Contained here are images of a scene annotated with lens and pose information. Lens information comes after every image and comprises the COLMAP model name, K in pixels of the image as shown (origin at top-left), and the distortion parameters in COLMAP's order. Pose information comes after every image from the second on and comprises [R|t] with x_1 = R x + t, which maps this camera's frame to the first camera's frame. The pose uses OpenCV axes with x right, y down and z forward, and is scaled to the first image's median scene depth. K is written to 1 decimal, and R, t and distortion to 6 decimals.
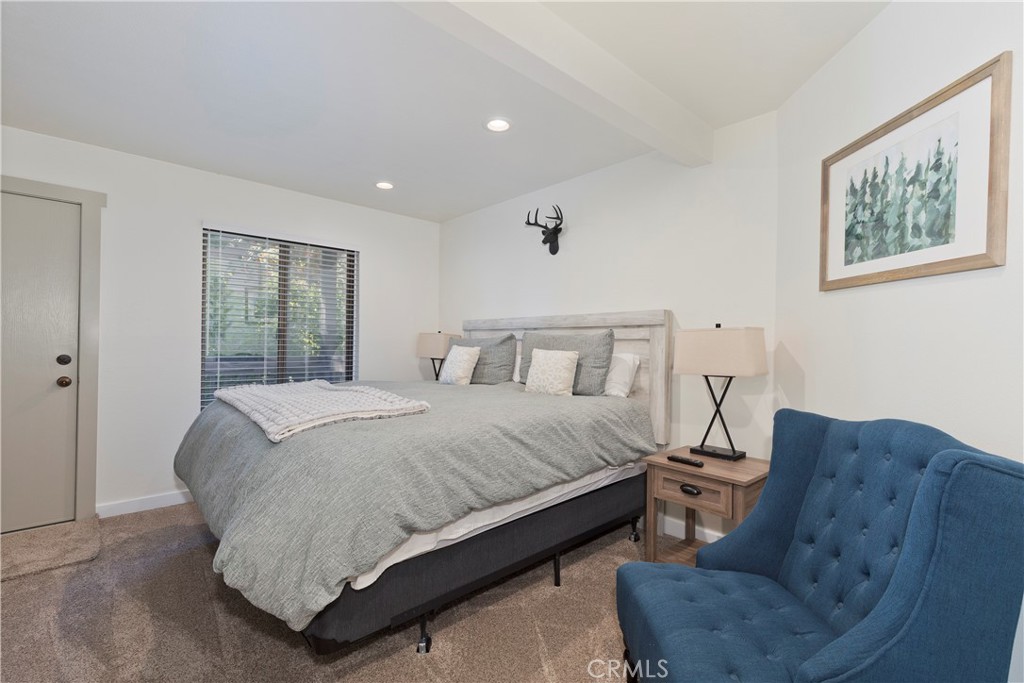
lens RADIAL K [[455.5, 0, 517.9], [0, 455.5, 342.5], [0, 0, 1]] dist [-0.000538, 0.000493]
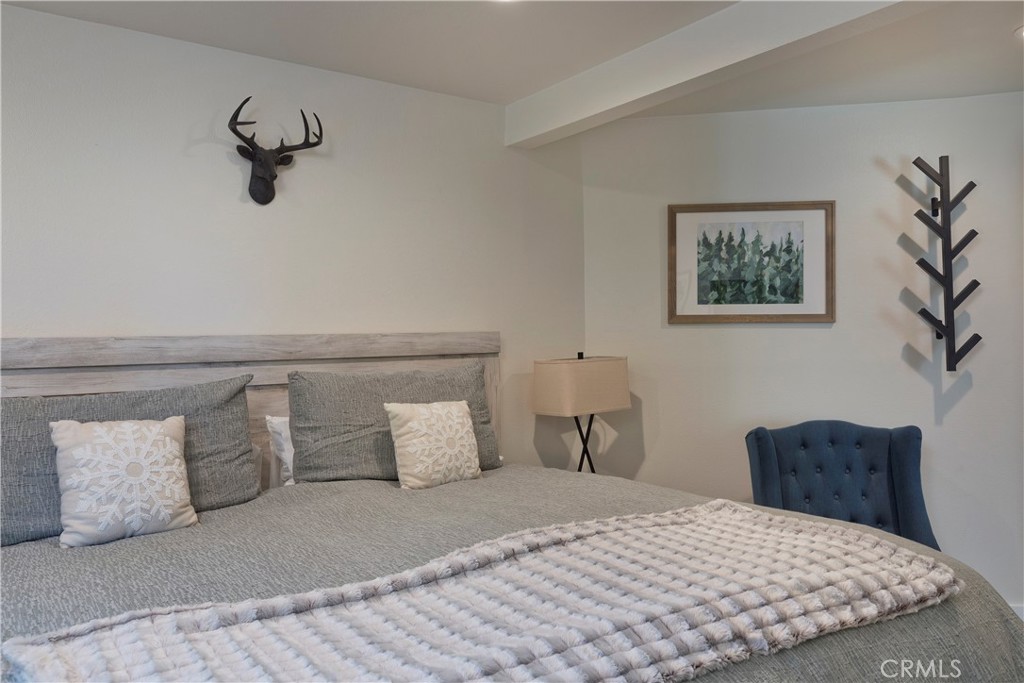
lens RADIAL K [[827.4, 0, 512.0], [0, 827.4, 341.5], [0, 0, 1]] dist [0.003916, 0.002800]
pose [[0.091051, -0.001121, 0.995846, -1.663950], [0.025881, 0.999664, -0.001241, -0.094759], [-0.995510, 0.025887, 0.091049, 1.473214]]
